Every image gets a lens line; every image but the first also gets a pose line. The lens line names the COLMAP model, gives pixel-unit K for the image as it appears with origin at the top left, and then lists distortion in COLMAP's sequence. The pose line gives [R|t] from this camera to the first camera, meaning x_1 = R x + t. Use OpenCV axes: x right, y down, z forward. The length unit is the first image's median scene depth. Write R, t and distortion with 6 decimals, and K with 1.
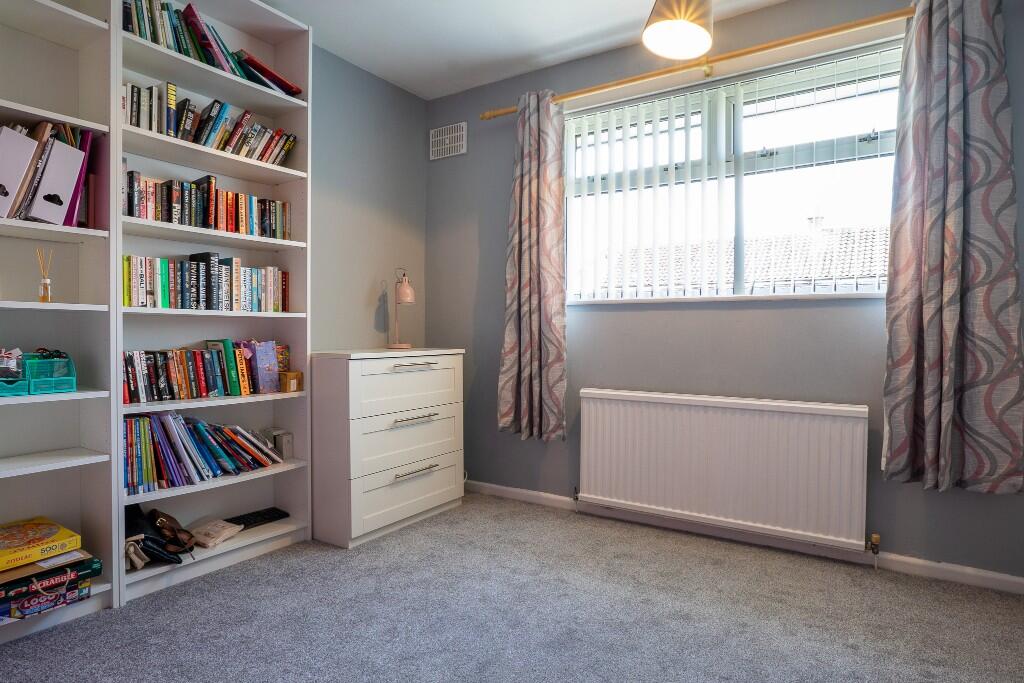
lens RADIAL K [[569.5, 0, 512.0], [0, 569.5, 341.5], [0, 0, 1]] dist [-0.048575, 0.027350]
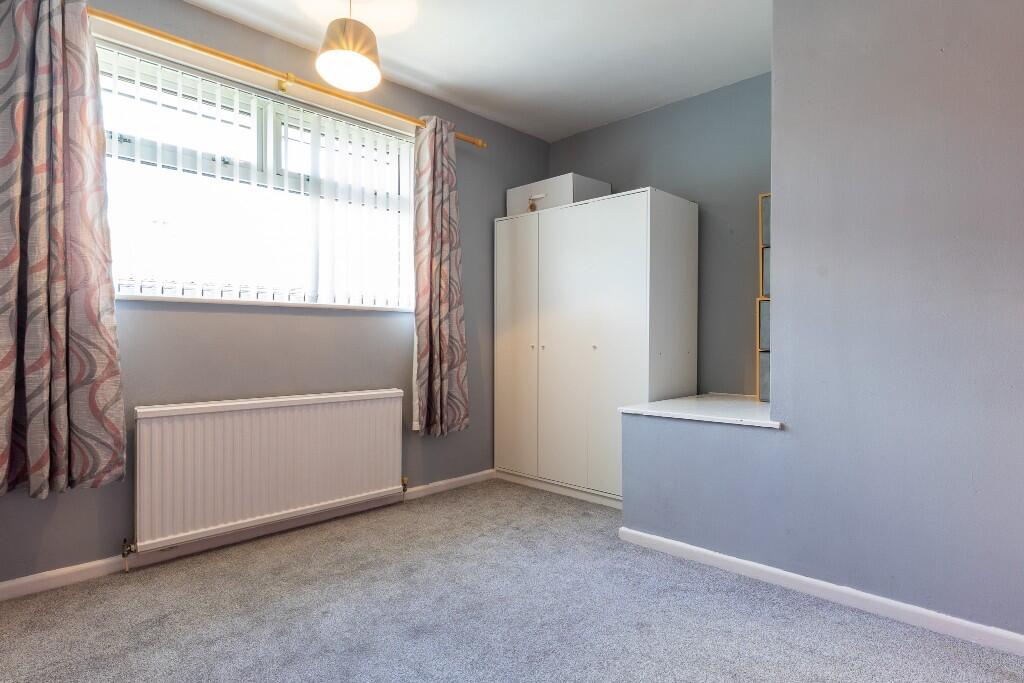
lens RADIAL K [[557.1, 0, 512.0], [0, 557.1, 341.5], [0, 0, 1]] dist [0.000355, 0.000229]
pose [[0.193151, -0.009875, 0.981119, -0.572949], [0.014333, 0.999871, 0.007242, -0.007349], [-0.981064, 0.012663, 0.193267, 0.377396]]
